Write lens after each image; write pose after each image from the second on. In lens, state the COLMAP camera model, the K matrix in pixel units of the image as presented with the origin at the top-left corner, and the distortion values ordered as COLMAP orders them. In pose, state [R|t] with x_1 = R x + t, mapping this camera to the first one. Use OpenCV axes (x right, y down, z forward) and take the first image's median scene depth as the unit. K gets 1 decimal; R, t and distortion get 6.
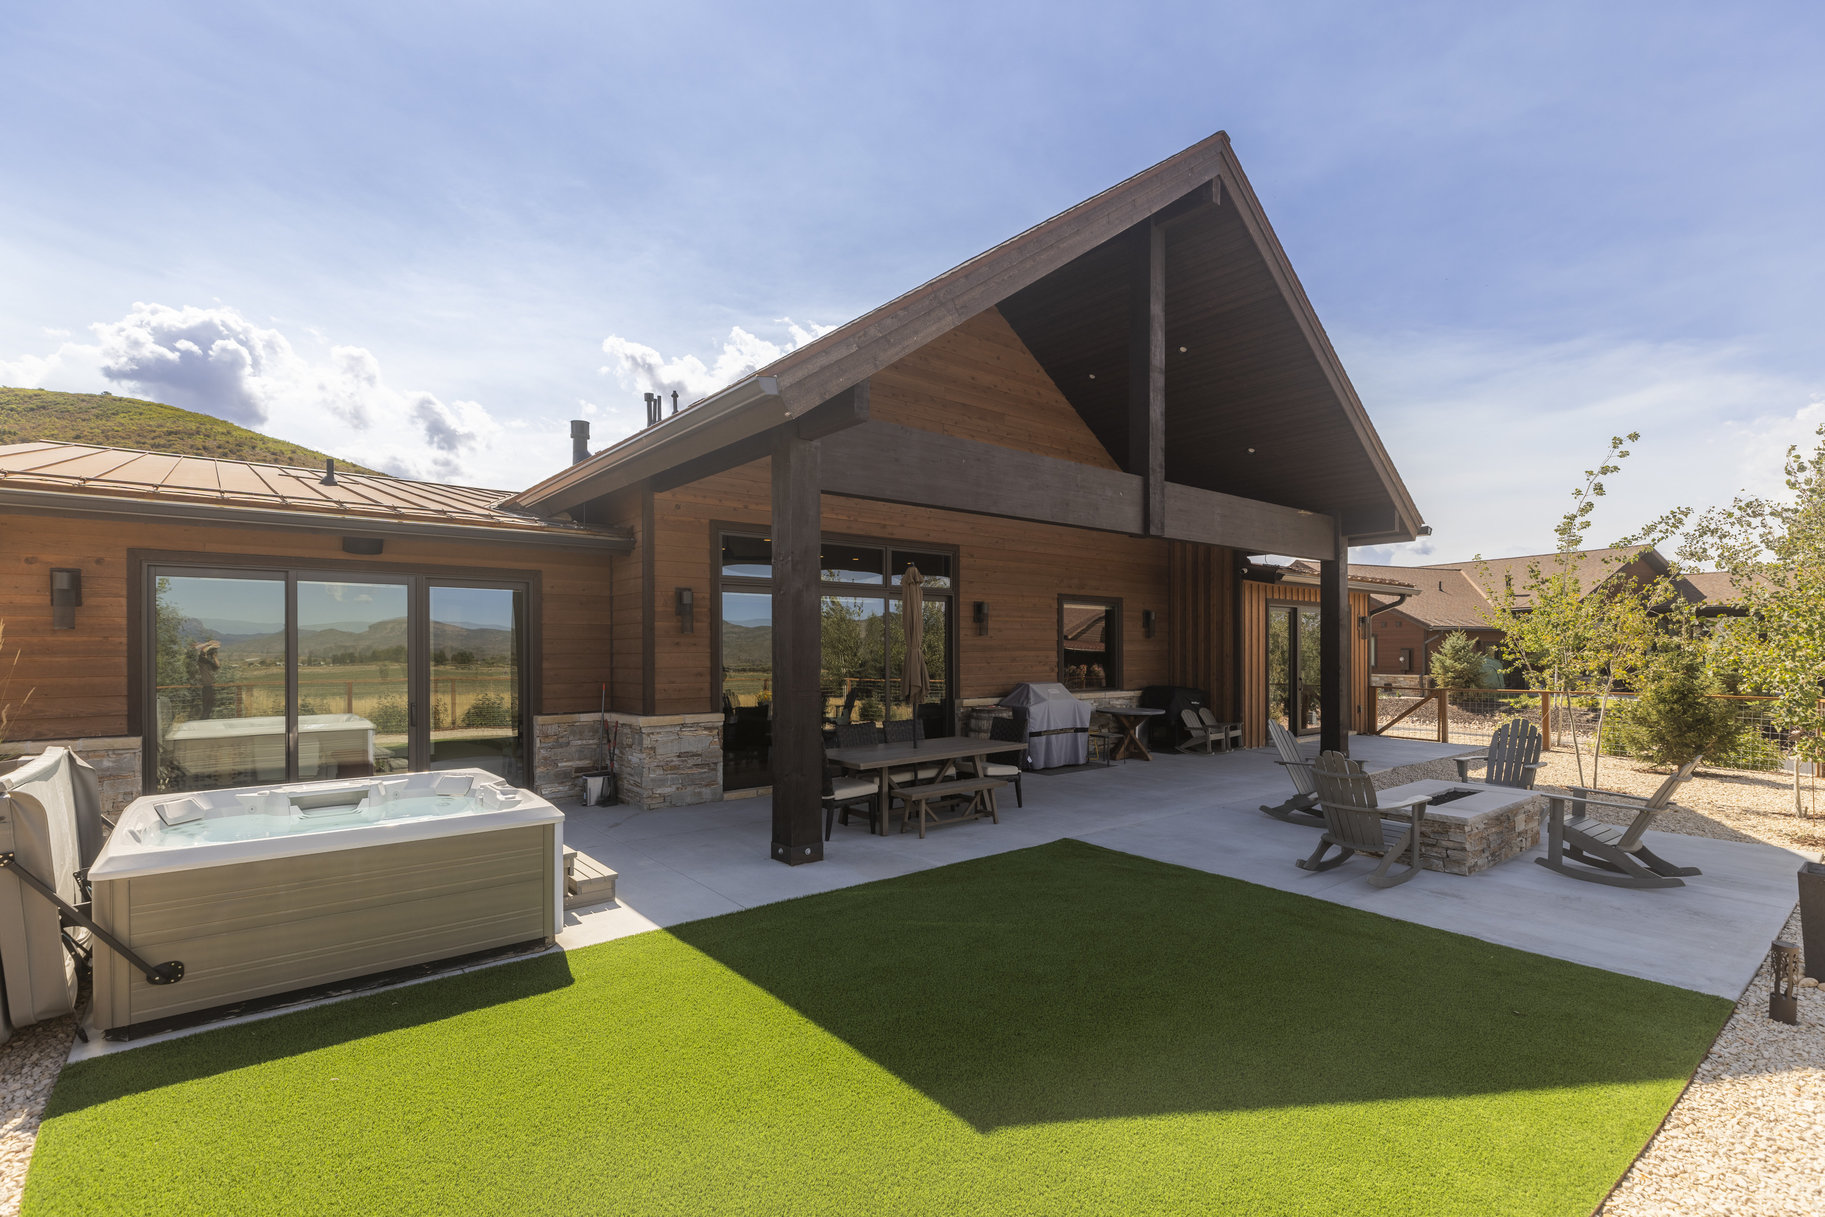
lens RADIAL K [[837.2, 0, 915.7], [0, 837.2, 645.8], [0, 0, 1]] dist [0.000058, 0.000125]
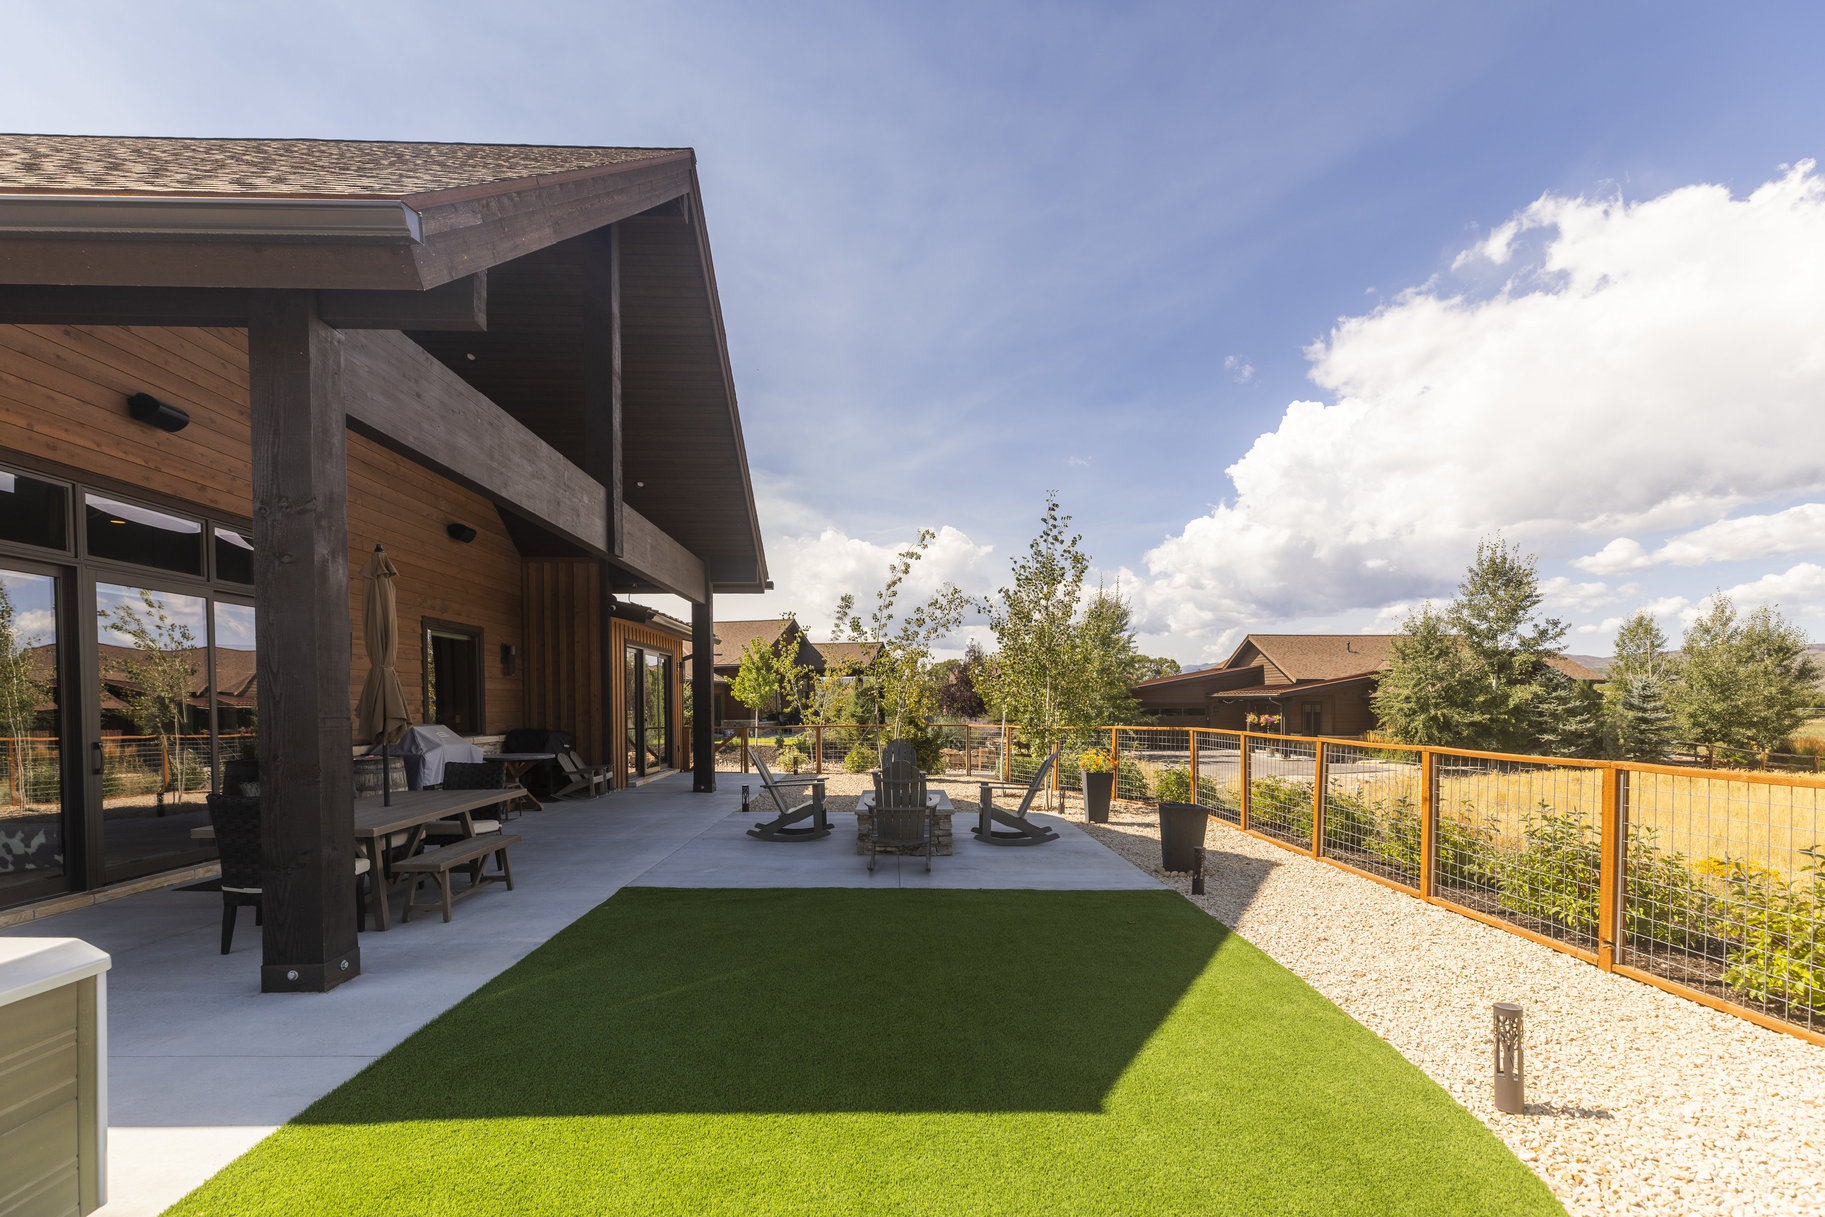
lens RADIAL K [[854.6, 0, 910.9], [0, 854.6, 717.5], [0, 0, 1]] dist [-0.000077, 0.000198]
pose [[0.614147, -0.014298, 0.789062, -0.205740], [0.000147, 0.999838, 0.018003, 0.022722], [-0.789192, -0.010941, 0.614049, 0.134751]]
